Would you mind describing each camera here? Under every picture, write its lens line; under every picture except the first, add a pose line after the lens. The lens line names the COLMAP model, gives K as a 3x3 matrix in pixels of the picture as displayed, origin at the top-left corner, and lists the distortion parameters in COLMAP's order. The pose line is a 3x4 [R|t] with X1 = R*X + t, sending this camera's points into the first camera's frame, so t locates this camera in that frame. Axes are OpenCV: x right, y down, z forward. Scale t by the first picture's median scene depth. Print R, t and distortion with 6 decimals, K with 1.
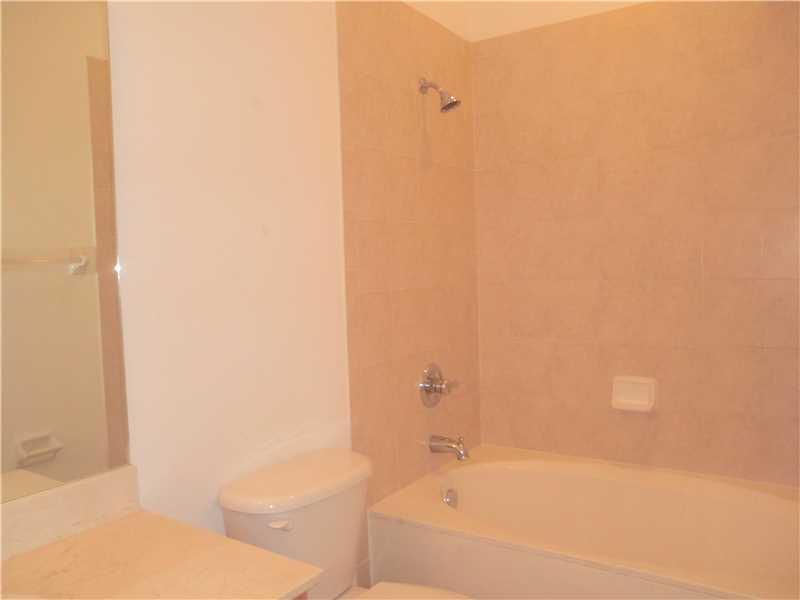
lens RADIAL K [[636.4, 0, 401.6], [0, 636.4, 300.4], [0, 0, 1]] dist [-0.090013, 0.073194]
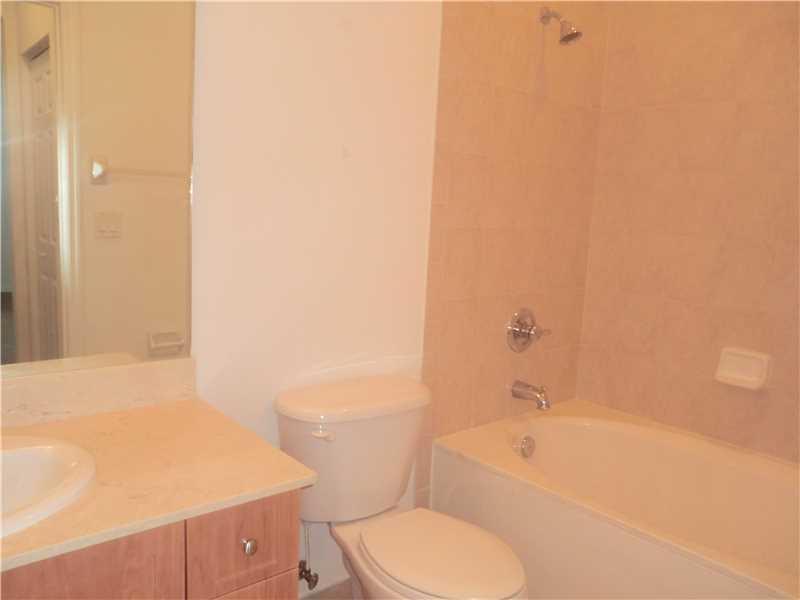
lens RADIAL K [[636.4, 0, 401.6], [0, 636.4, 300.4], [0, 0, 1]] dist [-0.090013, 0.073194]
pose [[0.959539, 0.116479, -0.256354, 0.117167], [-0.093999, 0.990707, 0.098302, 0.010016], [0.265422, -0.070227, 0.961571, 0.015244]]
